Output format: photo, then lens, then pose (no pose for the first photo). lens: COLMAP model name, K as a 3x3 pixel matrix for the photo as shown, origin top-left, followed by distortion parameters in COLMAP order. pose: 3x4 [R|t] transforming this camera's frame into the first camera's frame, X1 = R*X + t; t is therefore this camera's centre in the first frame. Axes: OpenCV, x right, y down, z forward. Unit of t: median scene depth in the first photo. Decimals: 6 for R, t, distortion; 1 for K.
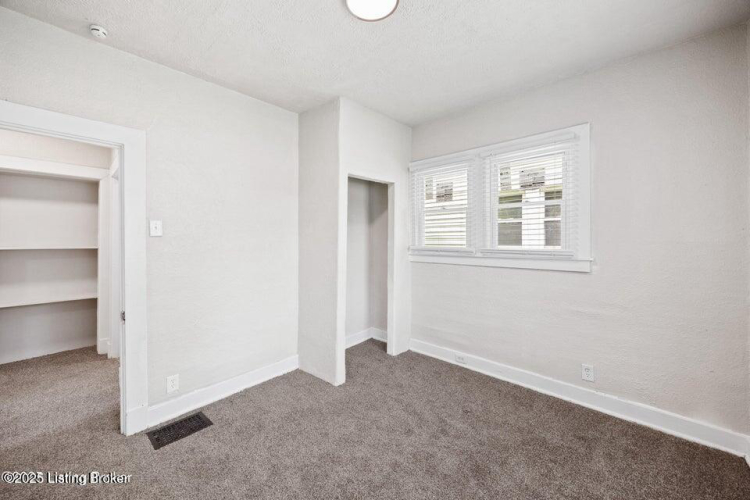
lens RADIAL K [[294.6, 0, 375.3], [0, 294.6, 243.9], [0, 0, 1]] dist [-0.003469, -0.000359]
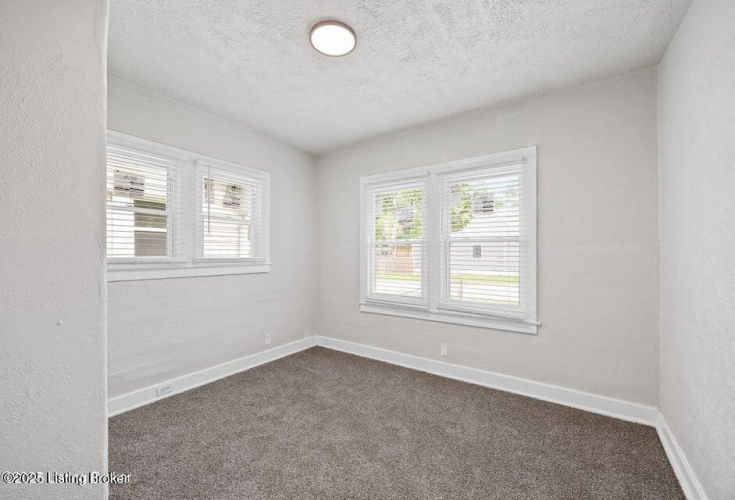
lens RADIAL K [[295.4, 0, 364.4], [0, 295.4, 253.5], [0, 0, 1]] dist [-0.001387, 0.000020]
pose [[-0.148624, -0.001724, 0.988892, -0.674502], [0.004934, 0.999985, 0.002485, 0.000539], [-0.988881, 0.005248, -0.148614, 0.591127]]
